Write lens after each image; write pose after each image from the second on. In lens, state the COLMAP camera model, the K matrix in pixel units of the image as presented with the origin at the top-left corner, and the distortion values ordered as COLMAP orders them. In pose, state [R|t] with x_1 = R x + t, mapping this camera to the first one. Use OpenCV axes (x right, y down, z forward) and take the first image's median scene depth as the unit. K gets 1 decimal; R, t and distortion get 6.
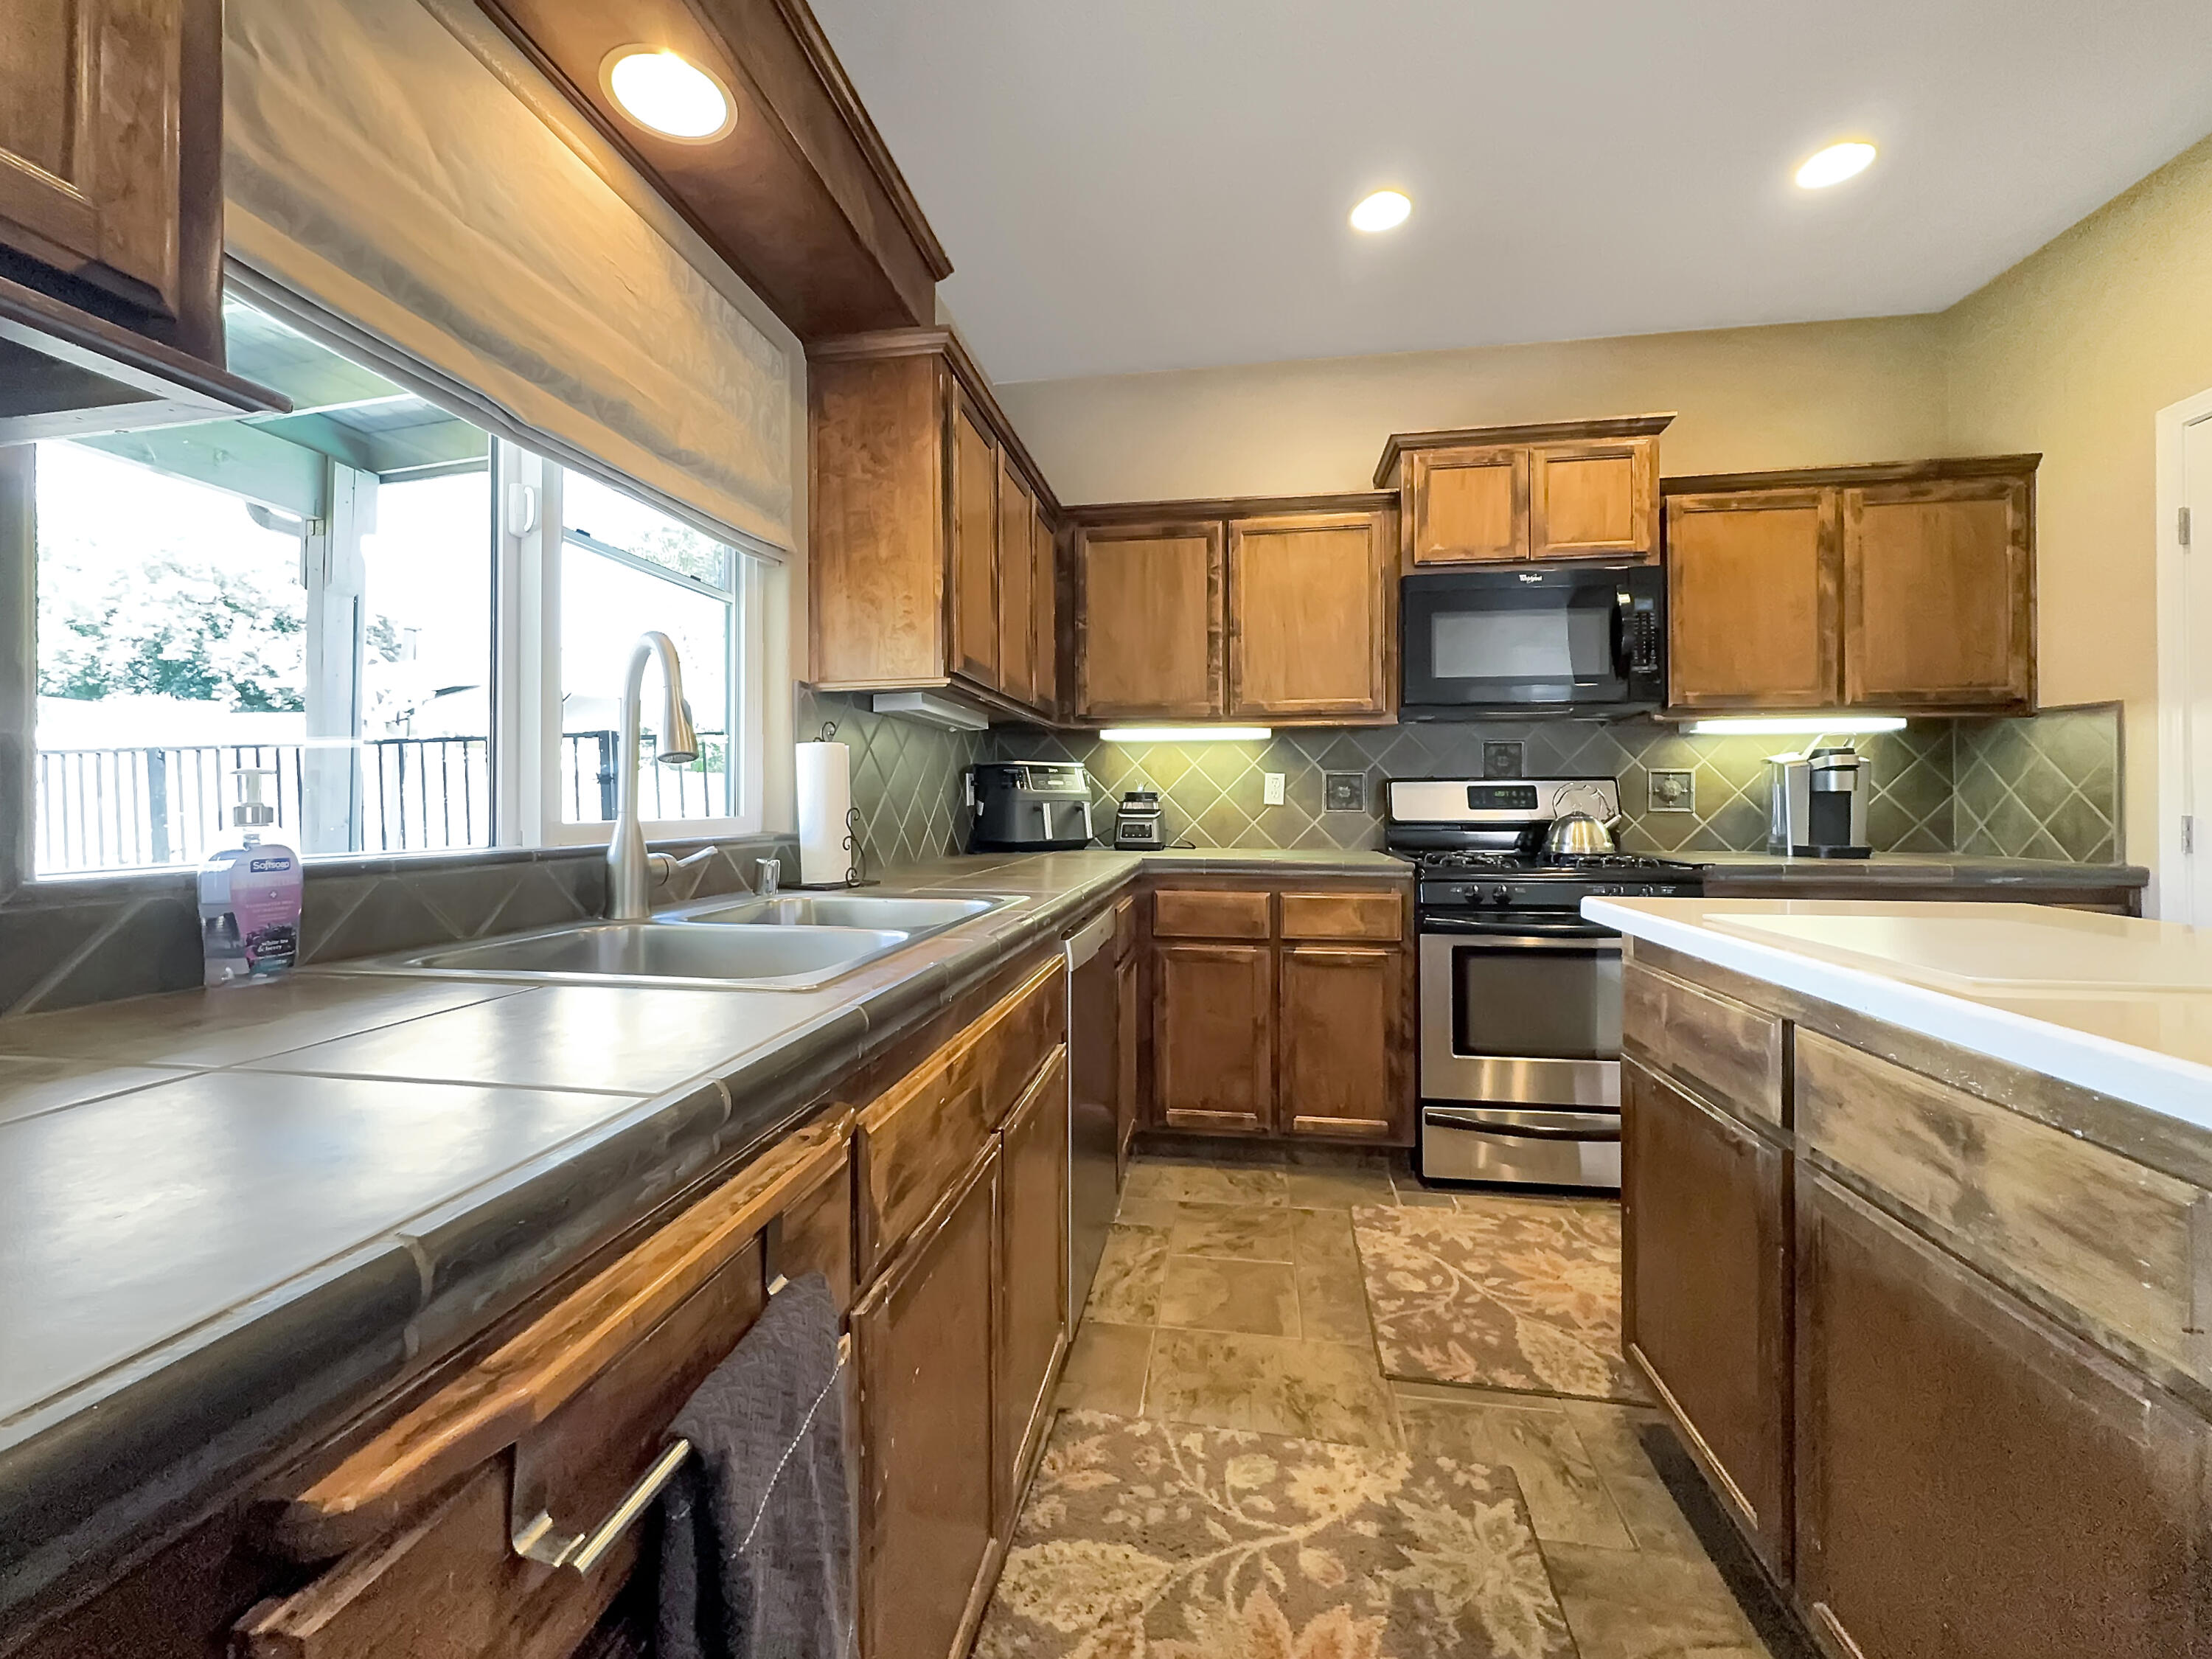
lens RADIAL K [[899.1, 0, 1106.9], [0, 899.1, 804.8], [0, 0, 1]] dist [0.000102, -0.000129]
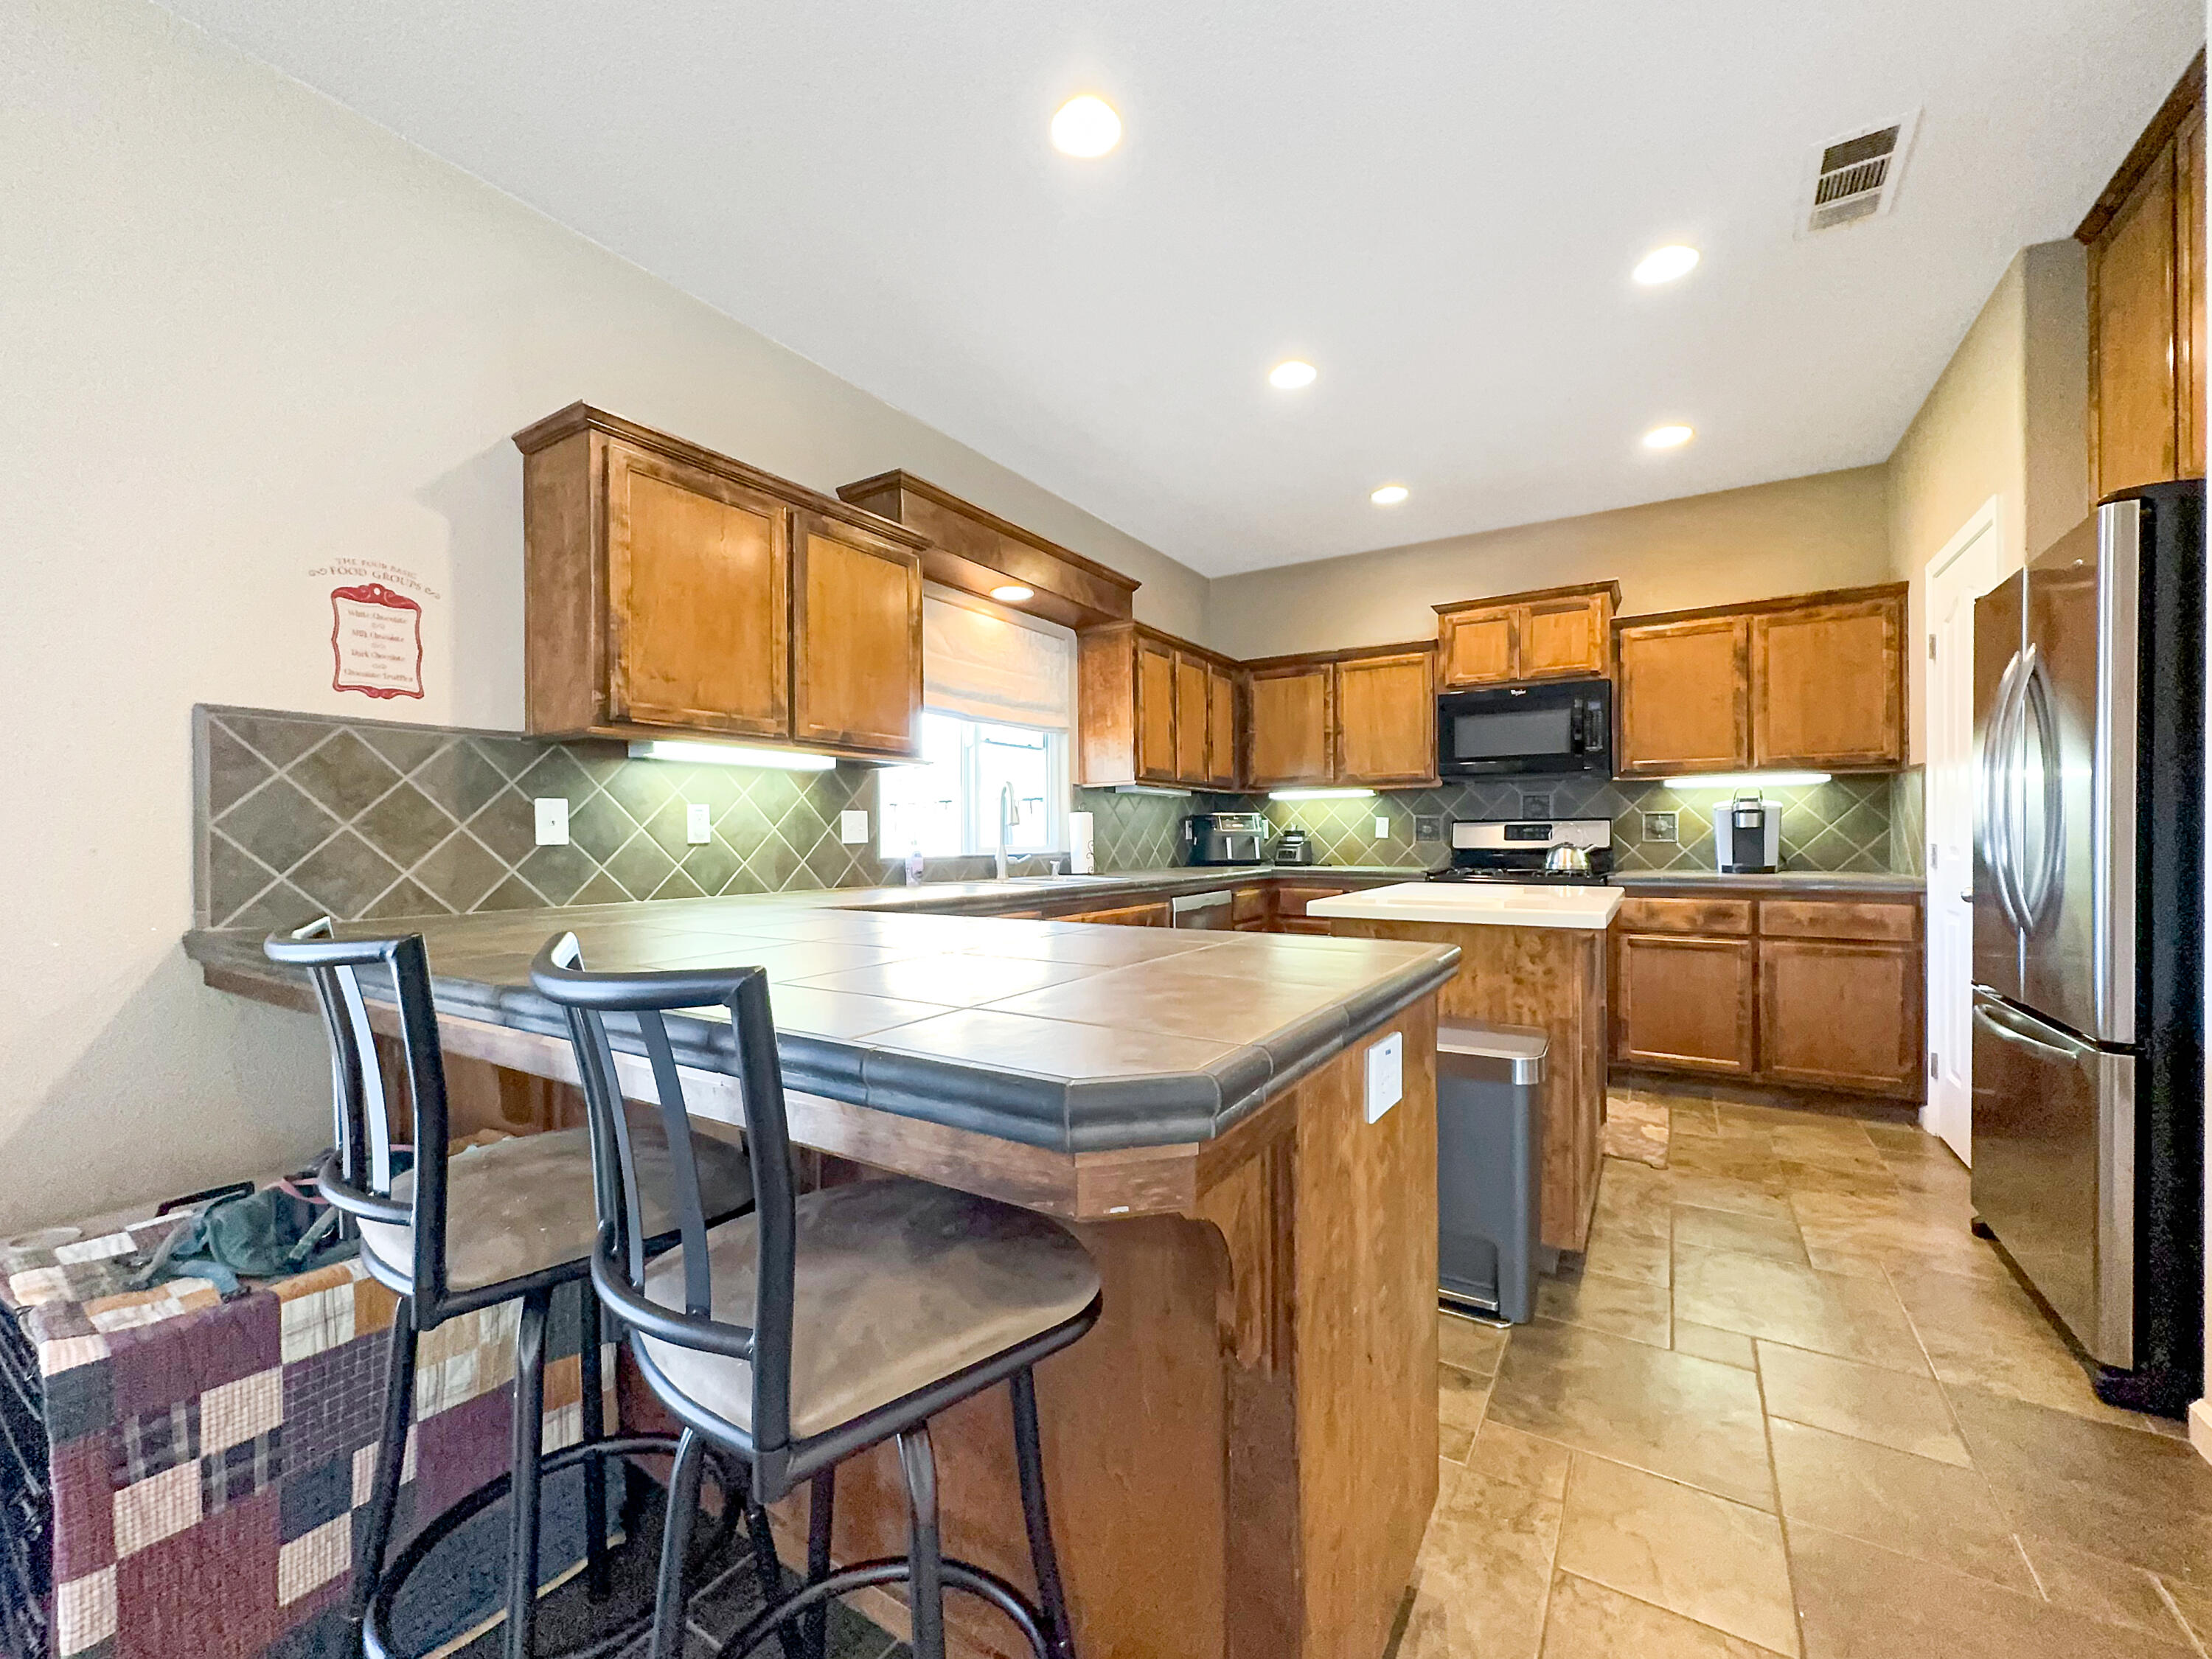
lens RADIAL K [[880.9, 0, 1108.3], [0, 880.9, 844.7], [0, 0, 1]] dist [-0.000143, 0.000066]
pose [[0.918390, -0.001130, -0.395674, 0.420667], [0.004242, 0.999967, 0.006989, -0.001517], [0.395653, -0.008097, 0.918365, -0.681413]]
